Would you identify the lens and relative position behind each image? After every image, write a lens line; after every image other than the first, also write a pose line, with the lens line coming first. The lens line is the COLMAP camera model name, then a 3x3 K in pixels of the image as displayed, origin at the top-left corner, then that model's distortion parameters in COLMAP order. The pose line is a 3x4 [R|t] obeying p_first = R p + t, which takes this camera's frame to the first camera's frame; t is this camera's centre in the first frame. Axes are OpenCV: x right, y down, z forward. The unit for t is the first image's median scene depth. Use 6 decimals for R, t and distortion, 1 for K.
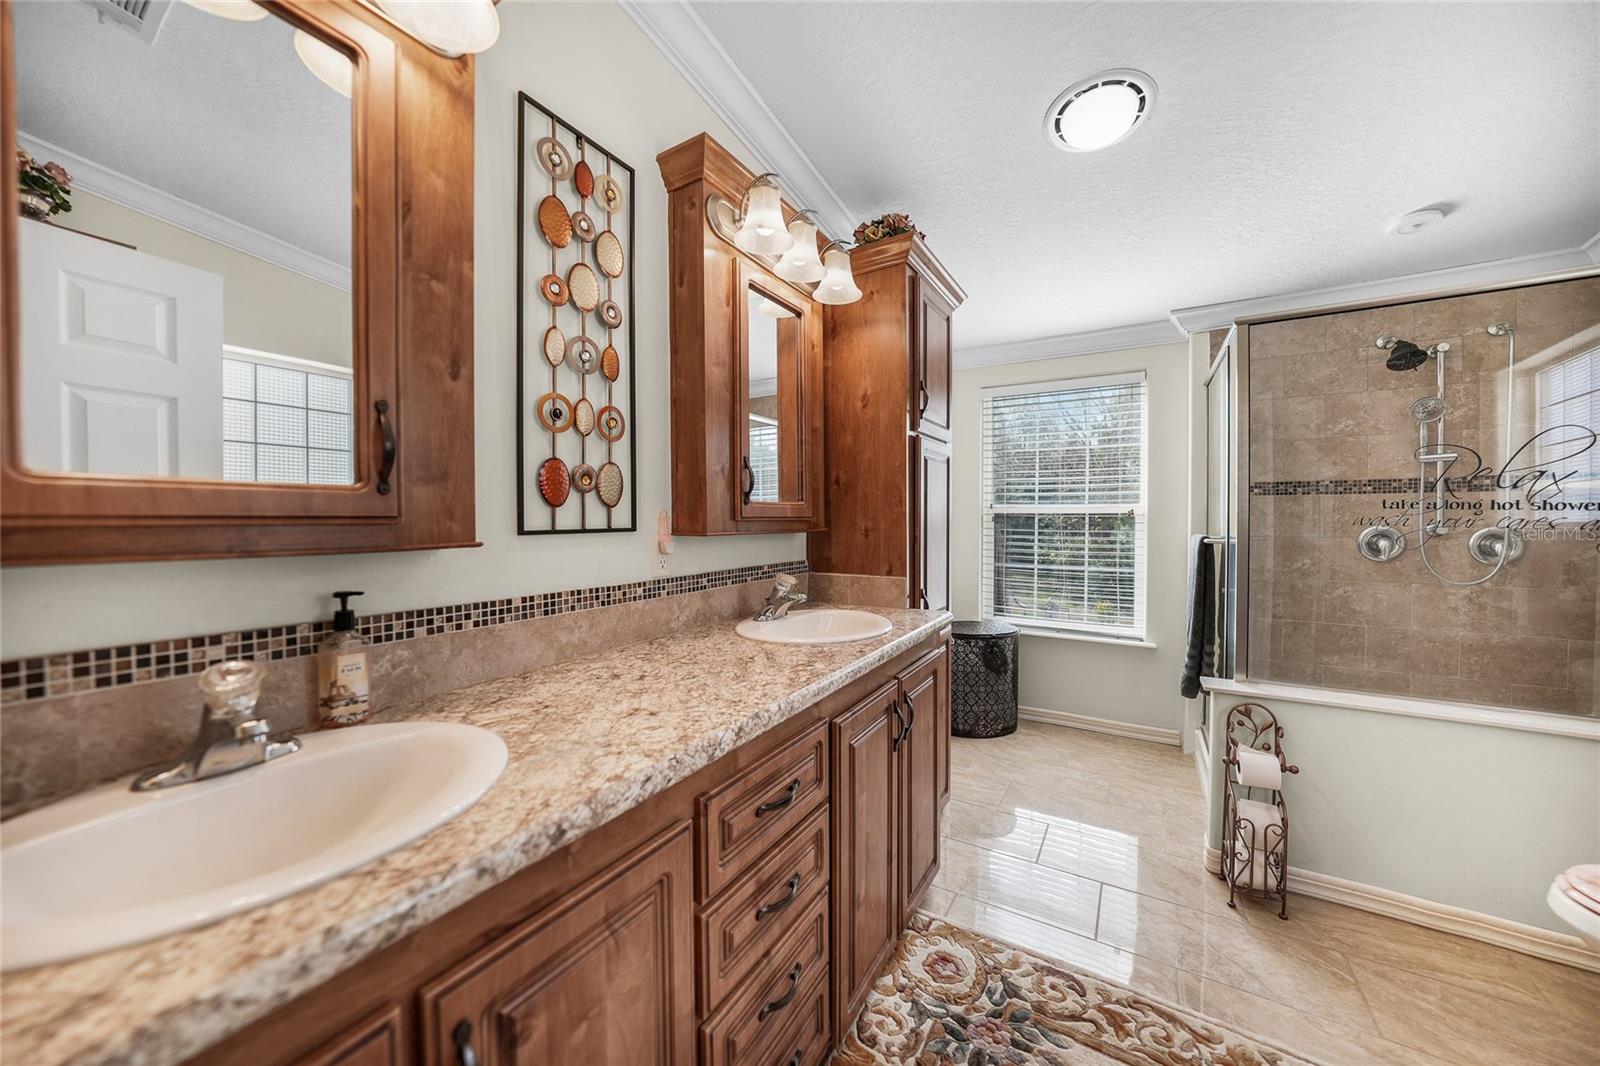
lens RADIAL K [[556.6, 0, 803.6], [0, 556.6, 529.9], [0, 0, 1]] dist [-0.026916, 0.006960]
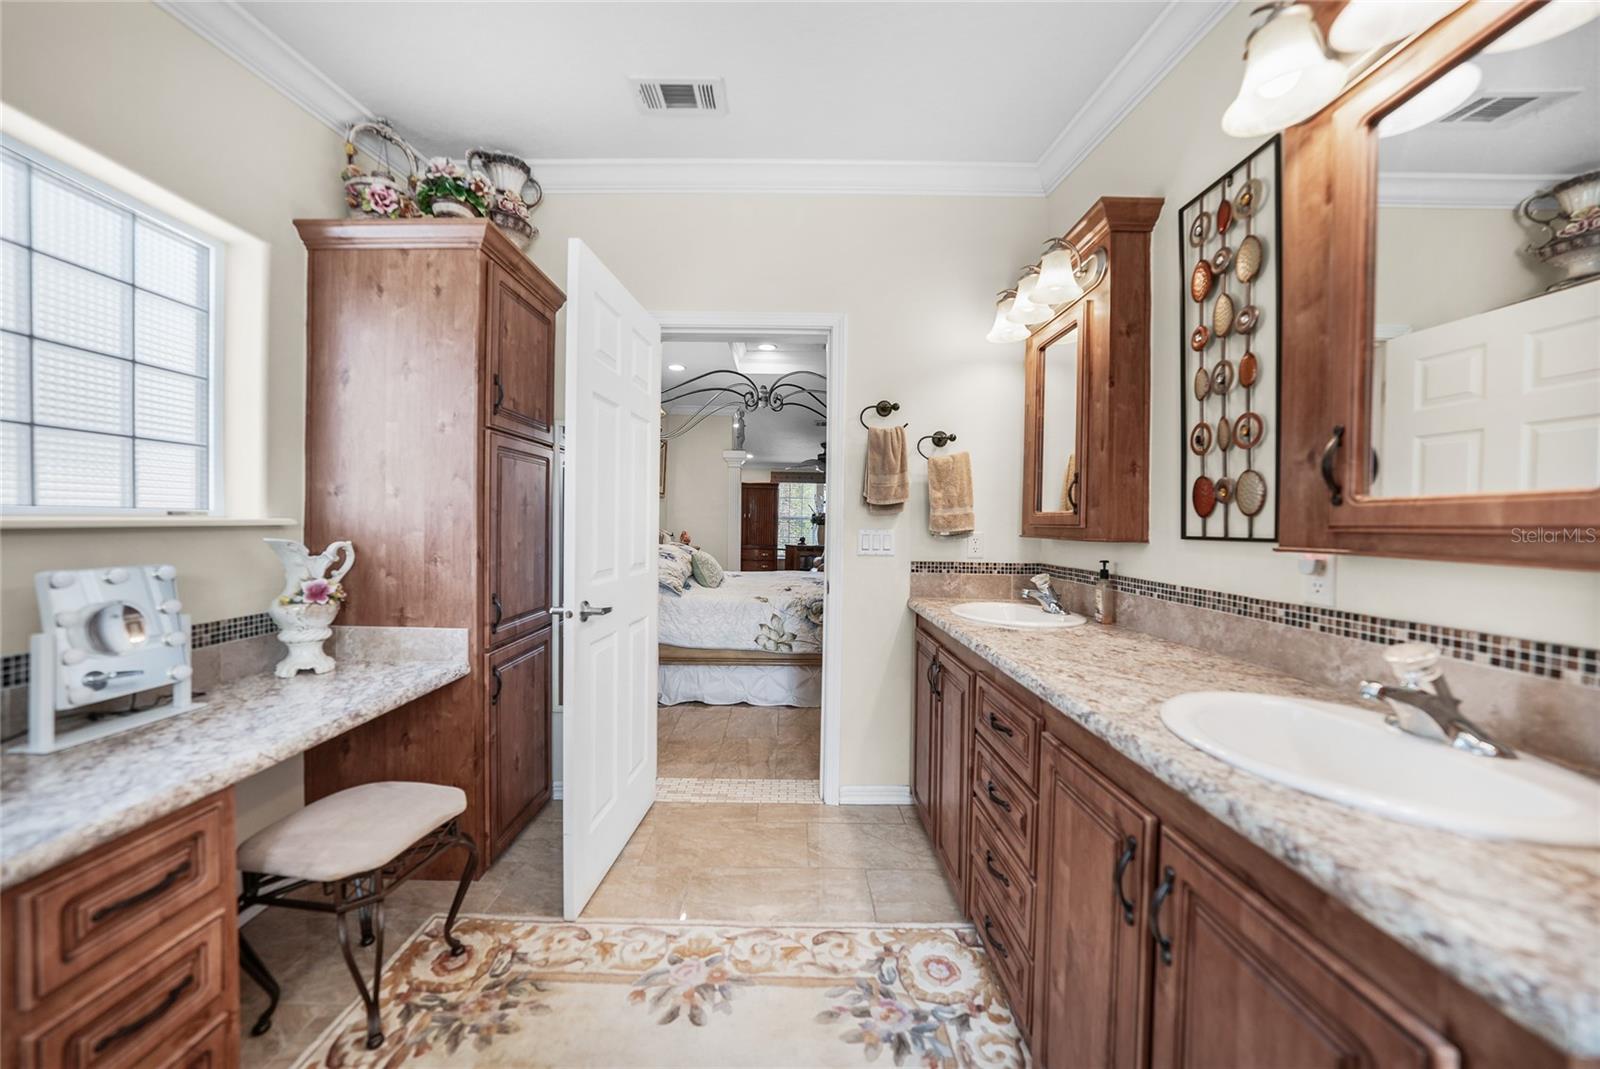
lens RADIAL K [[556.6, 0, 803.6], [0, 556.6, 531.4], [0, 0, 1]] dist [-0.026916, 0.006960]
pose [[-0.837070, 0.004855, -0.547074, 0.873583], [-0.016825, 0.999259, 0.034612, -0.035905], [0.546836, 0.038177, -0.836369, 1.442516]]
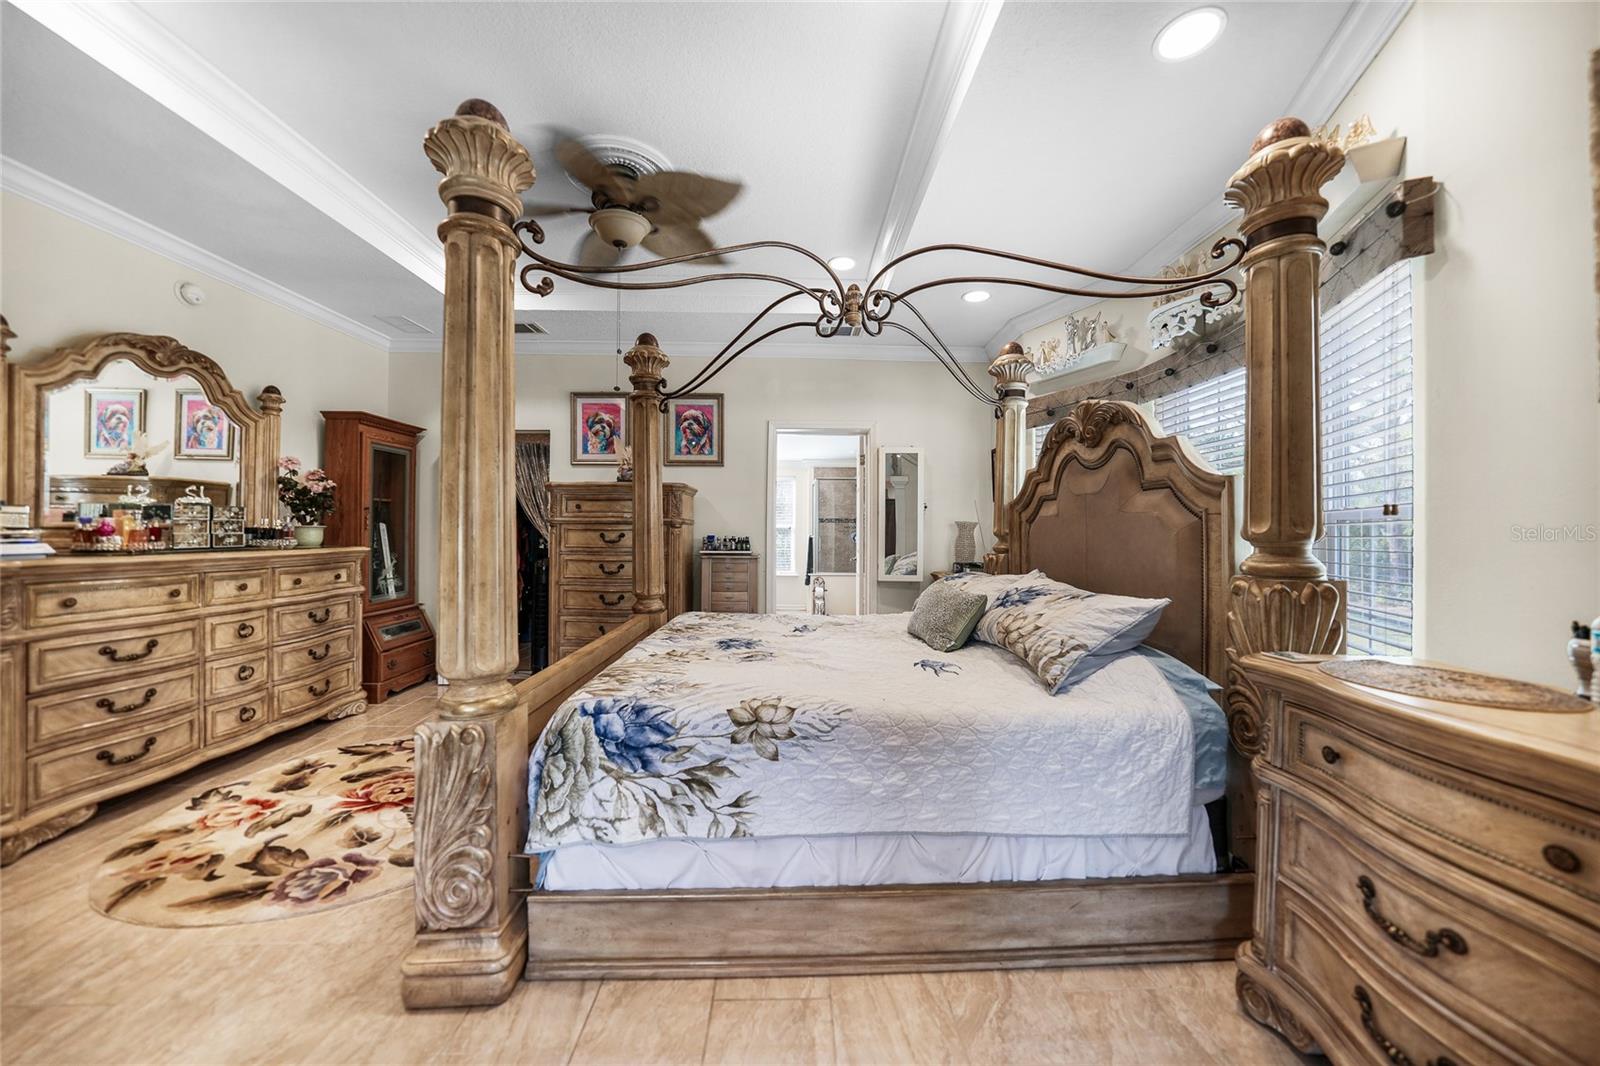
lens RADIAL K [[556.6, 0, 803.6], [0, 556.6, 529.9], [0, 0, 1]] dist [-0.026916, 0.006960]
pose [[0.848033, 0.001734, 0.529941, -0.950150], [0.007917, 0.999842, -0.015941, 0.040887], [-0.529885, 0.017714, 0.847884, -1.604013]]
